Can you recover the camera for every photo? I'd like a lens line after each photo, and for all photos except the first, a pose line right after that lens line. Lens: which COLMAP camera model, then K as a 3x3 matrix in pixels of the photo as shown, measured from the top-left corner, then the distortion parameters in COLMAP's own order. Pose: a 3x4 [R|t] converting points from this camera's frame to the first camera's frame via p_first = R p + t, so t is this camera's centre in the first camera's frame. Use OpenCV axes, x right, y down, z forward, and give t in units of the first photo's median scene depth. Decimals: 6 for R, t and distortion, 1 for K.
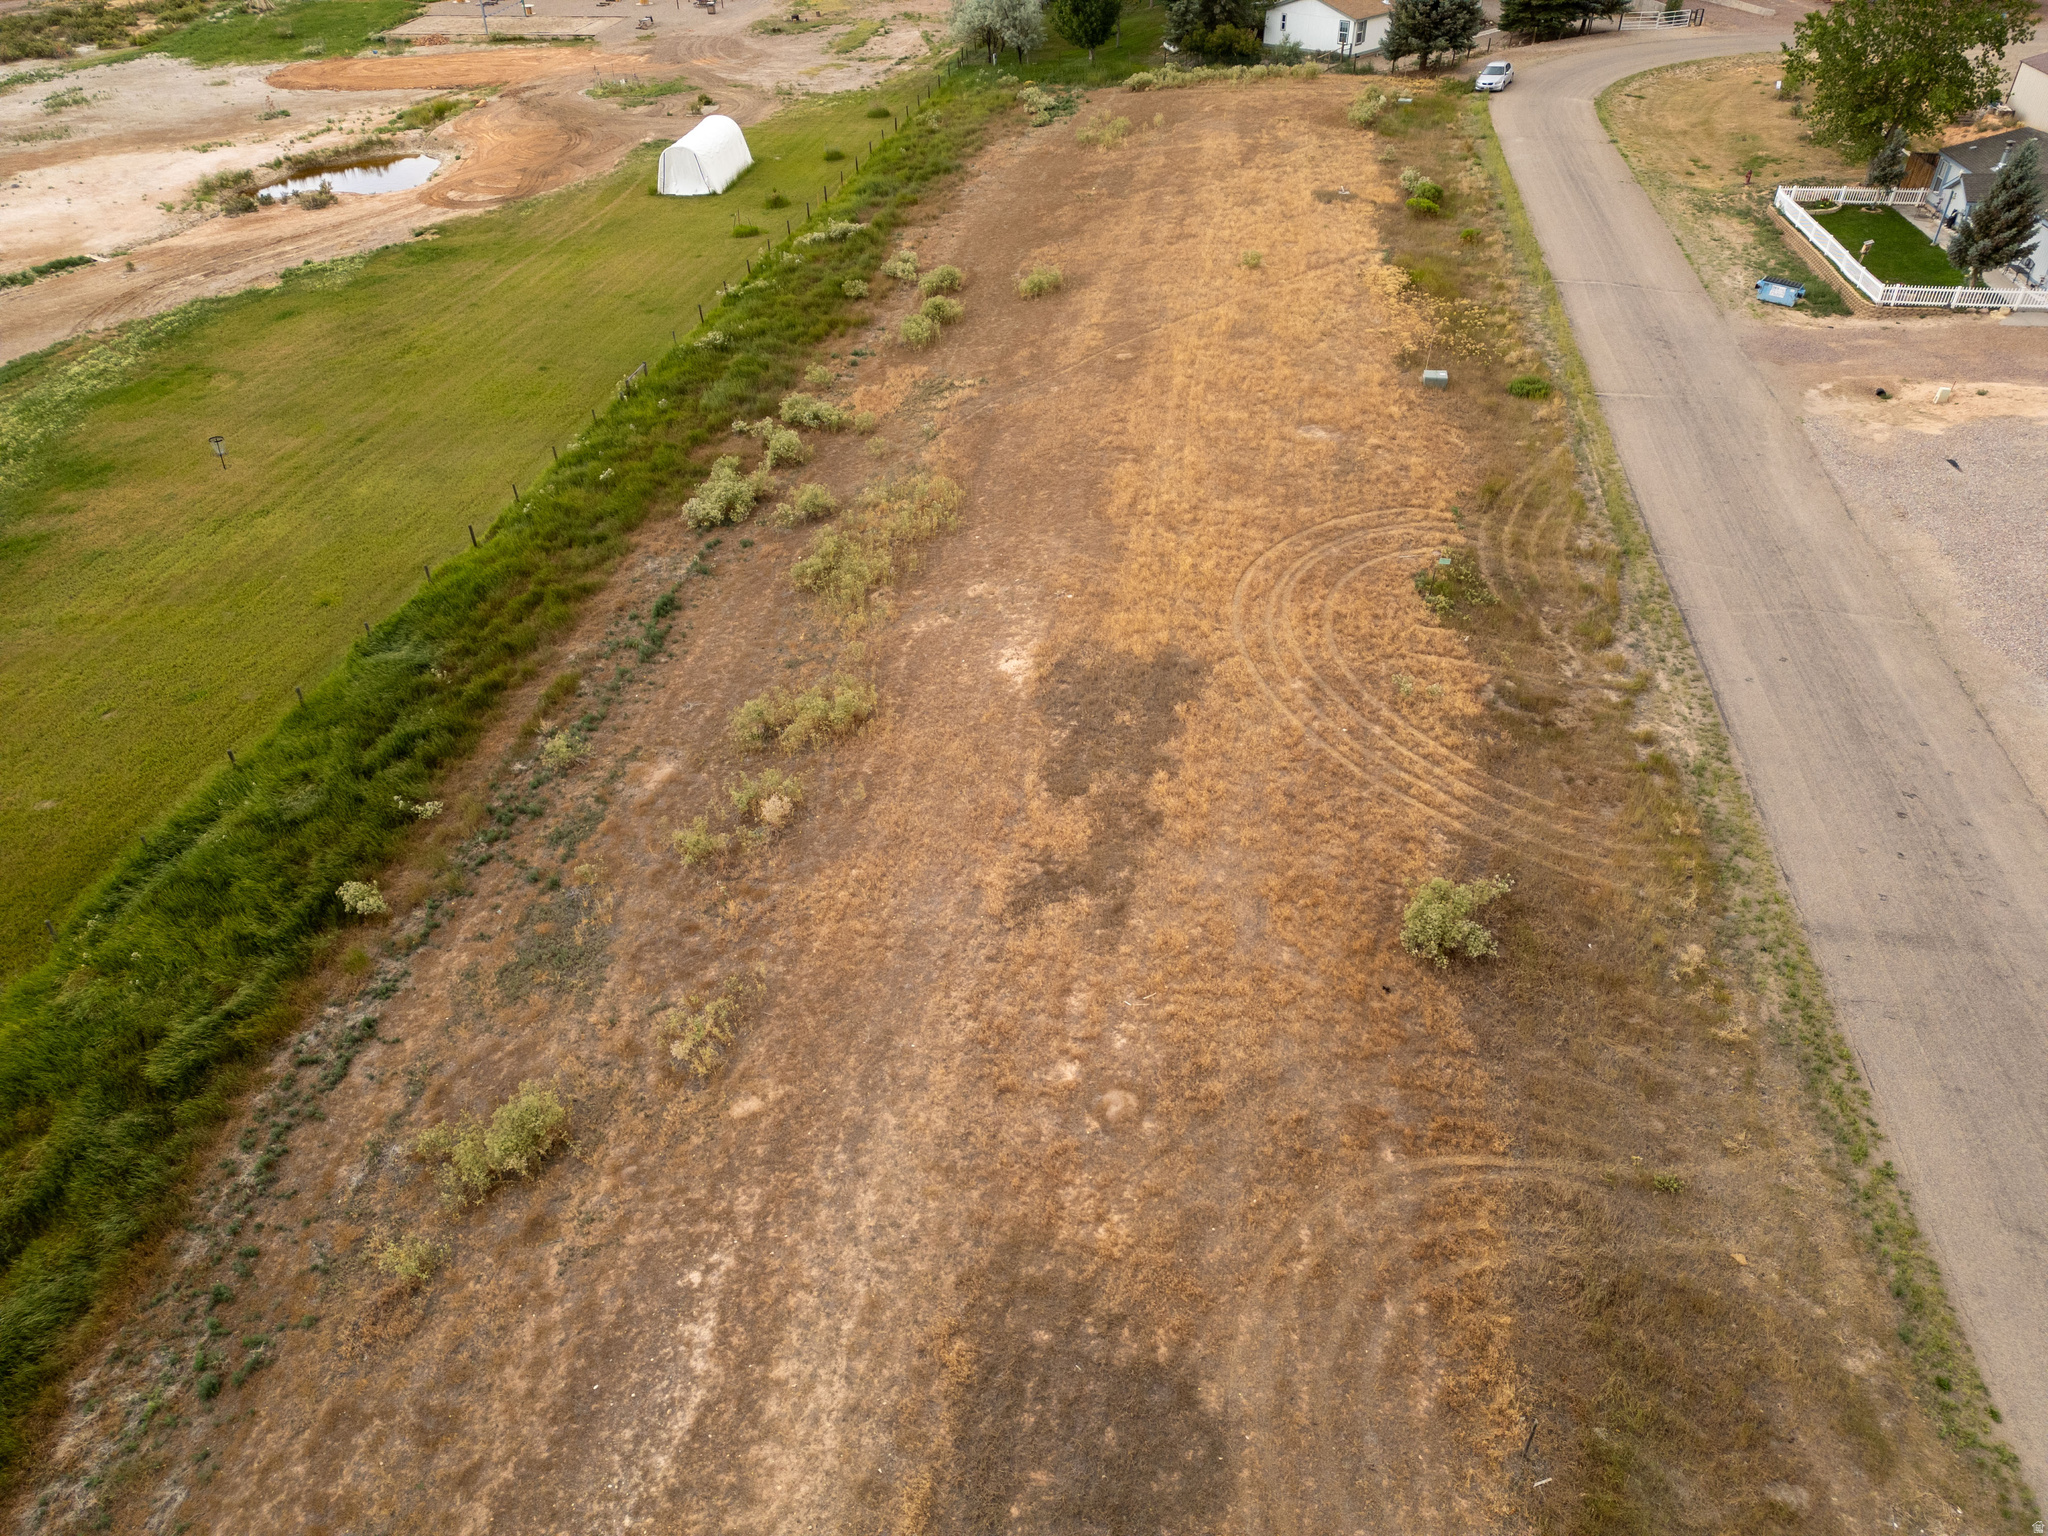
lens RADIAL K [[1422.4, 0, 1026.2], [0, 1422.4, 774.8], [0, 0, 1]] dist [0.078753, -0.075413]
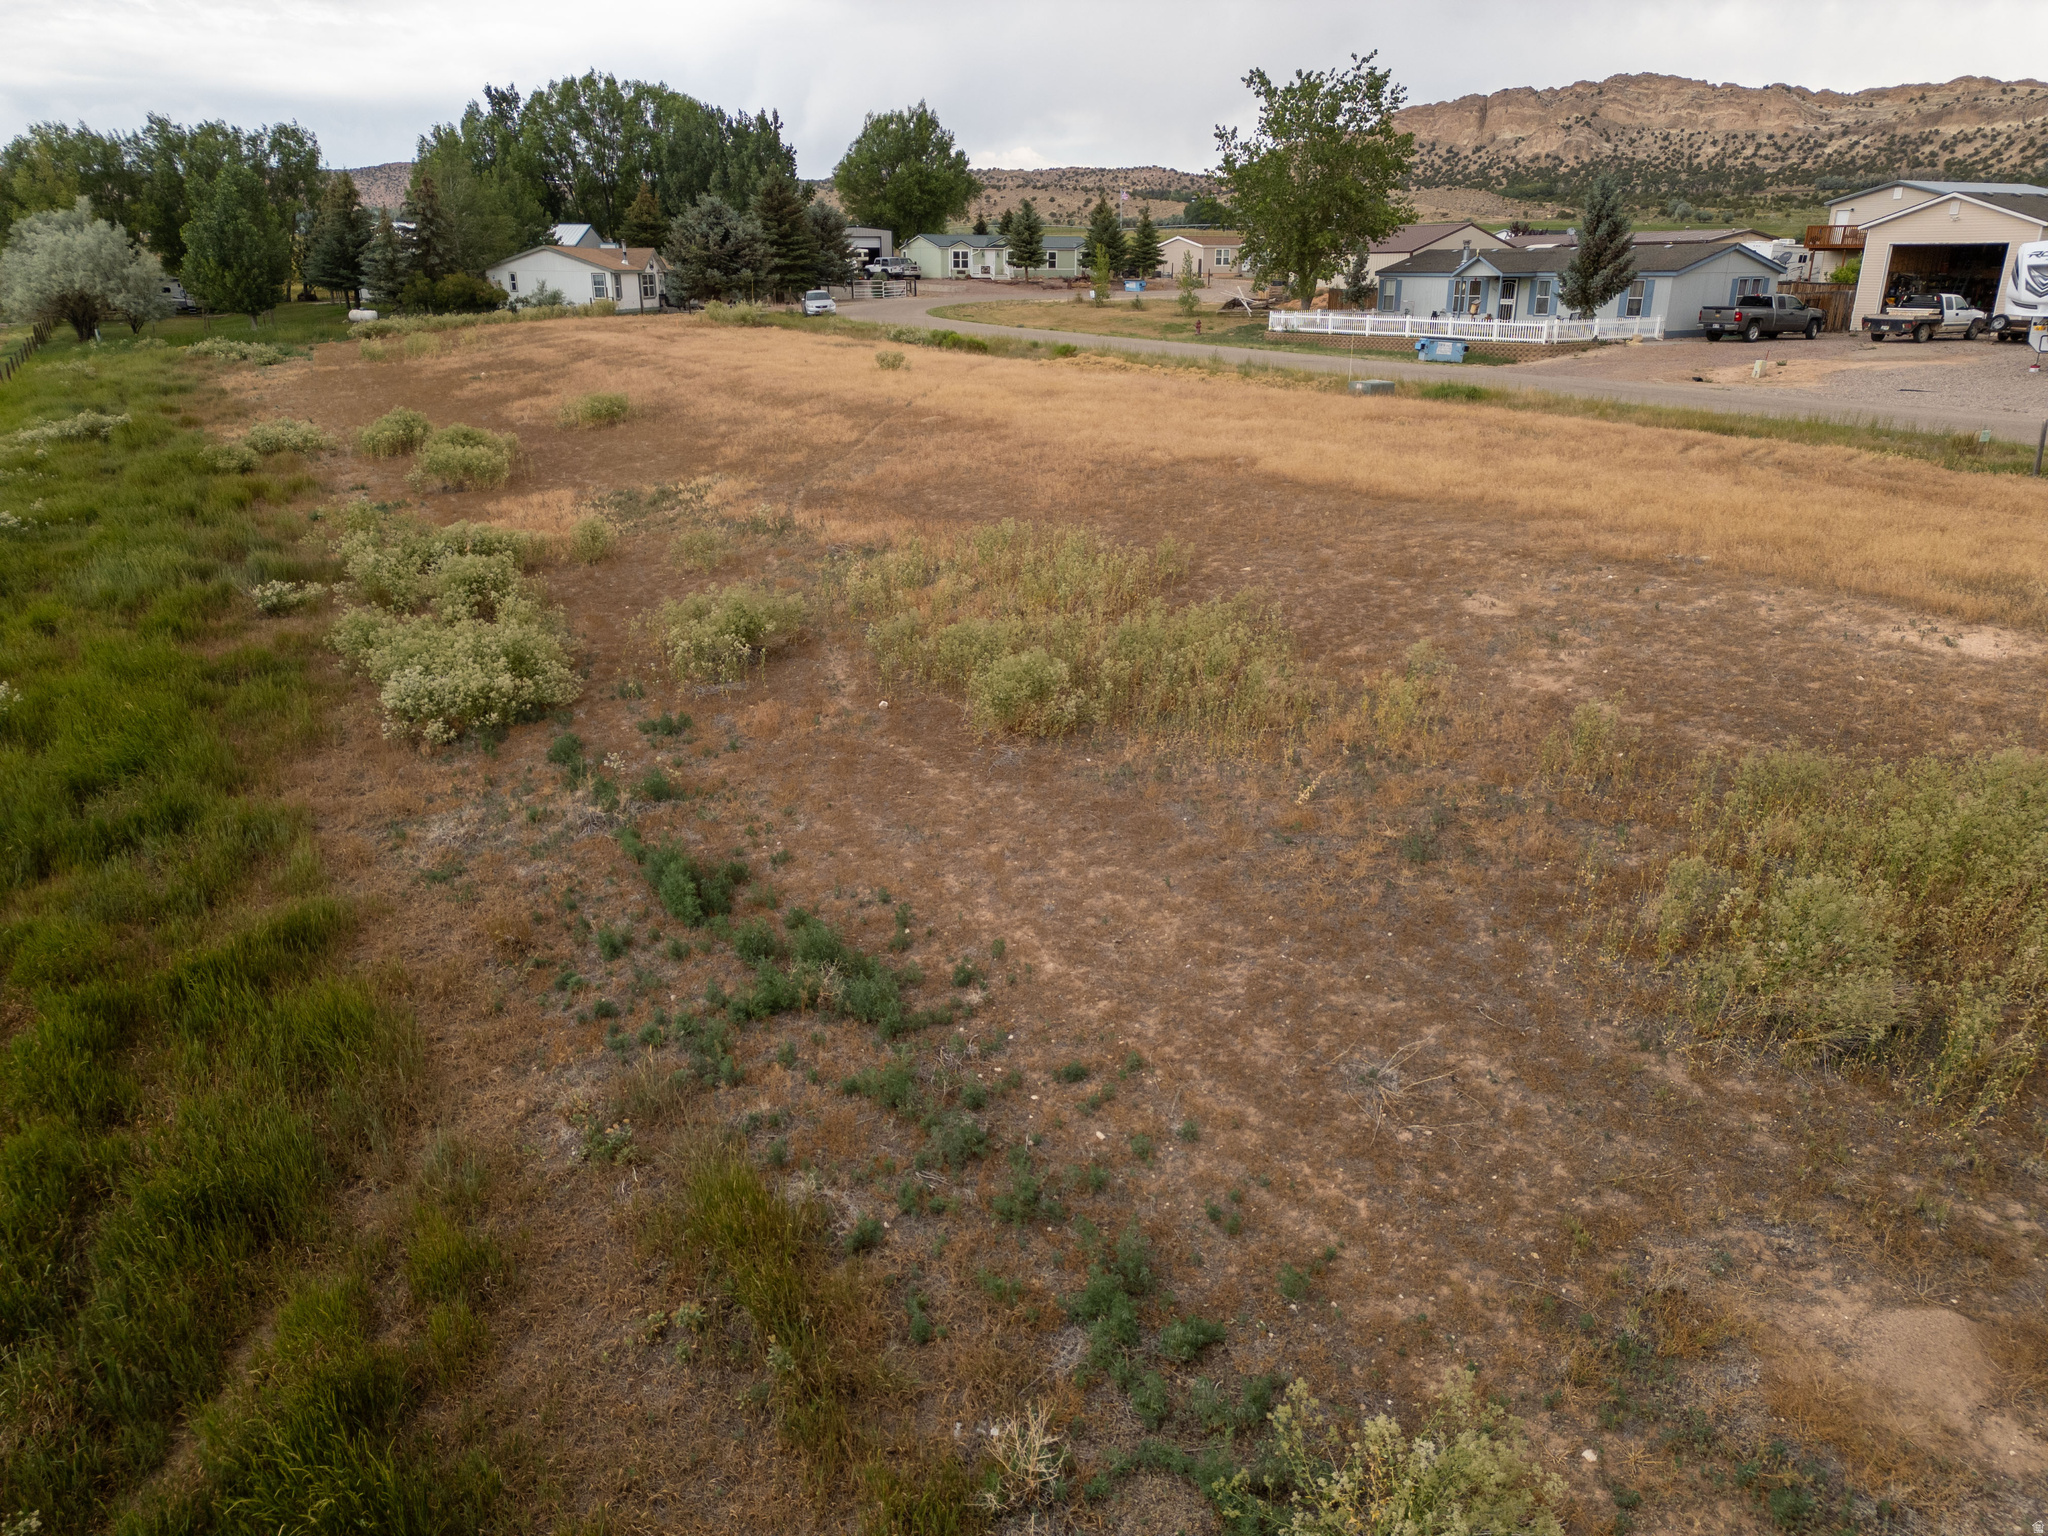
lens RADIAL K [[1422.4, 0, 1026.2], [0, 1422.4, 774.8], [0, 0, 1]] dist [0.078753, -0.075413]
pose [[0.768209, -0.205827, 0.606209, -0.338501], [0.369023, 0.916135, -0.156582, -0.063590], [-0.523141, 0.343993, 0.779739, 0.679489]]
